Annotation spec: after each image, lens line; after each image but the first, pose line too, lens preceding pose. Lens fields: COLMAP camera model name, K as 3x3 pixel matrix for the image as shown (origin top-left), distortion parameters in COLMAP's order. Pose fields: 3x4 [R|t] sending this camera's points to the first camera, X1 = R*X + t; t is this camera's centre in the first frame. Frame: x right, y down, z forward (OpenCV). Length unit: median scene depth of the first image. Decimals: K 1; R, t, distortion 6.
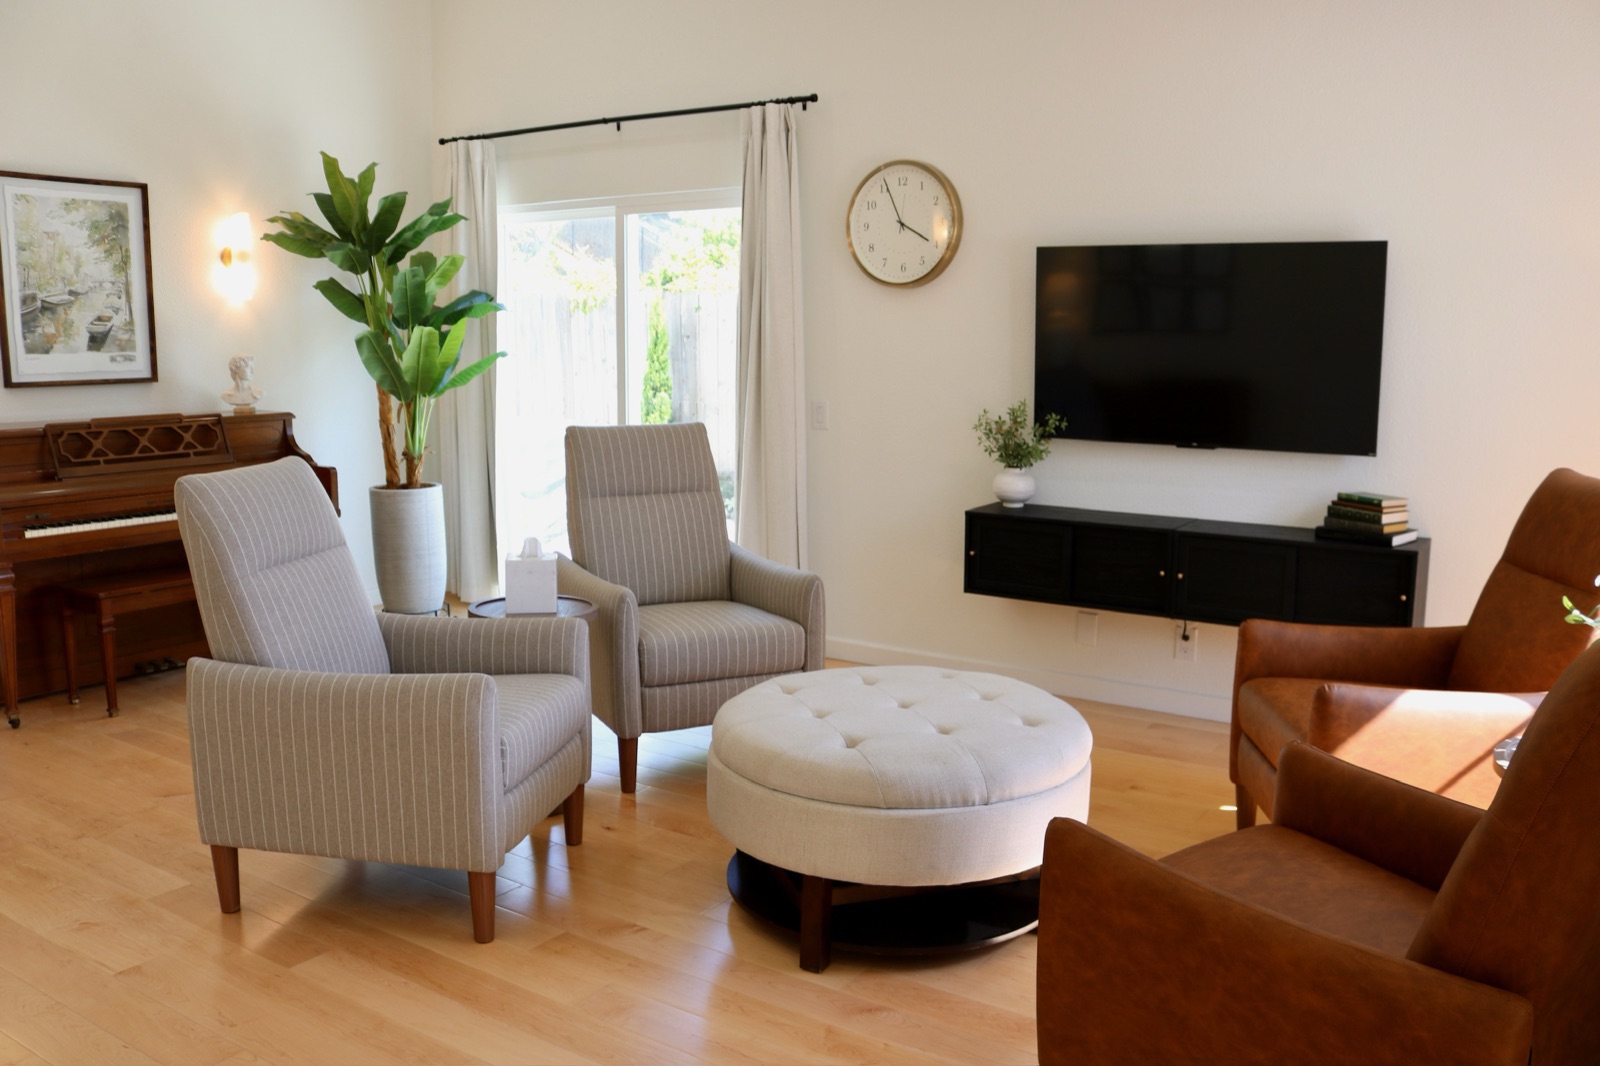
lens RADIAL K [[1306.2, 0, 800.0], [0, 1306.2, 533.0], [0, 0, 1]] dist [-0.161896, 0.128071]
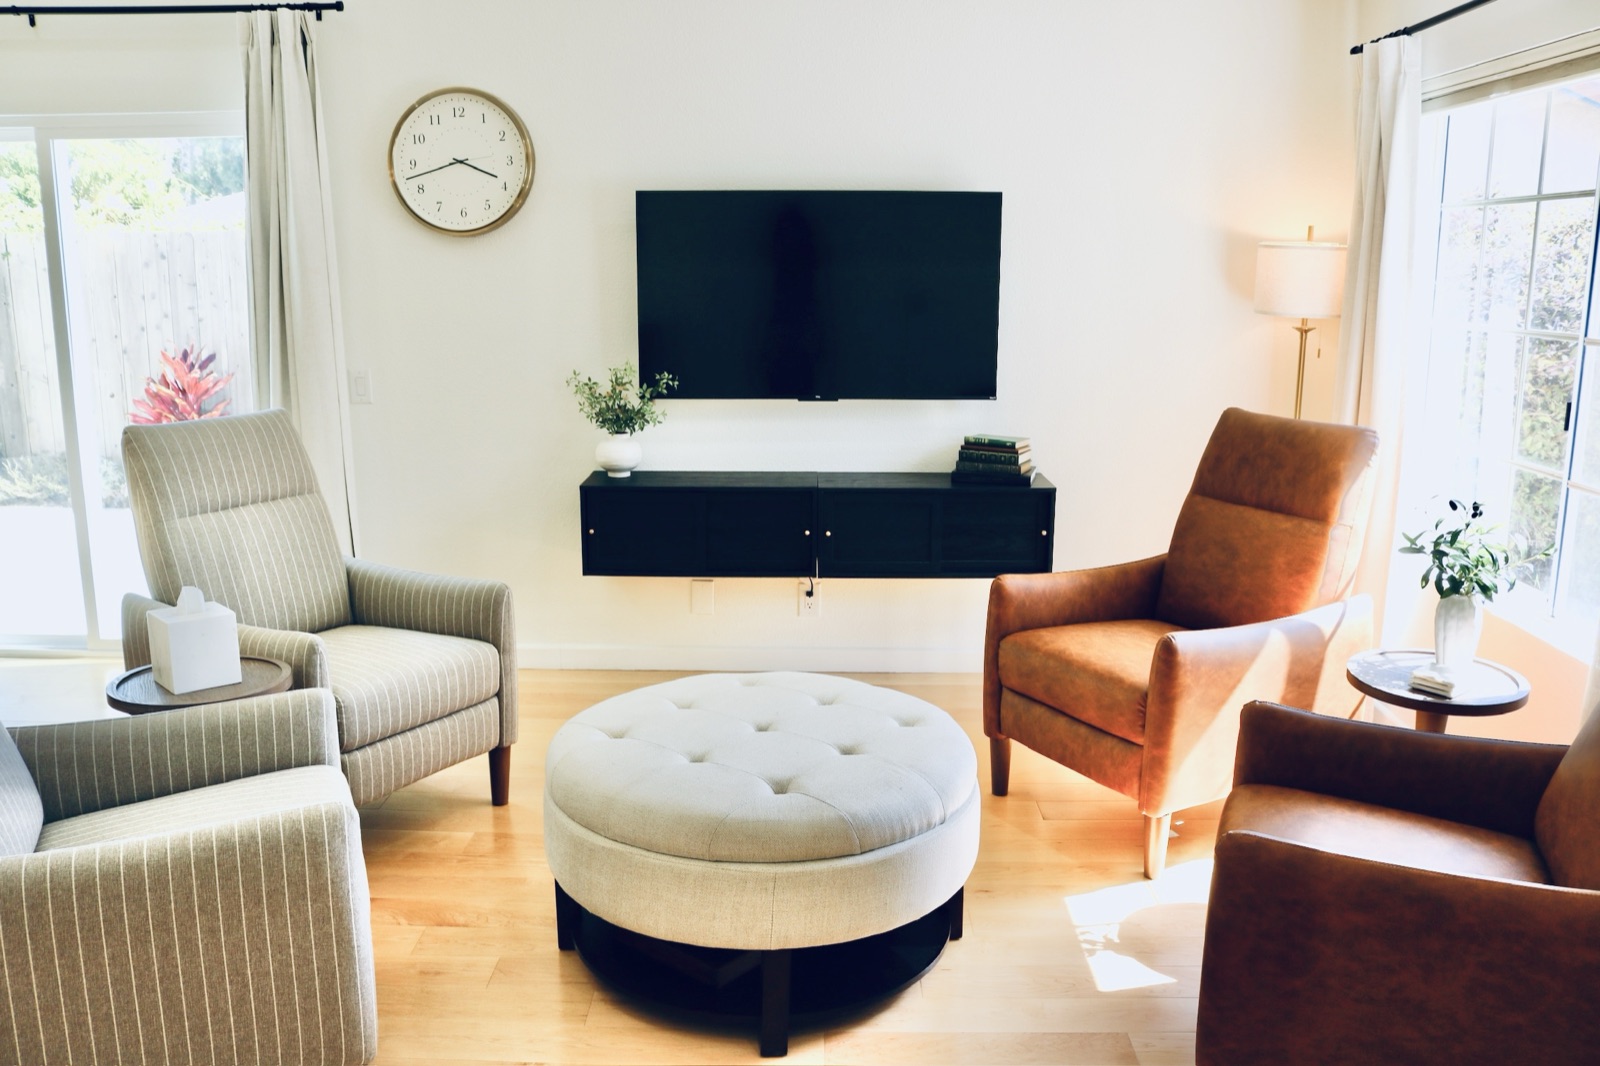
lens RADIAL K [[1306.2, 0, 800.0], [0, 1306.2, 533.0], [0, 0, 1]] dist [-0.161896, 0.128071]
pose [[0.840480, -0.111311, 0.530286, -0.256121], [0.083708, 0.993596, 0.075890, -0.045573], [-0.535338, -0.019395, 0.844415, 0.182030]]
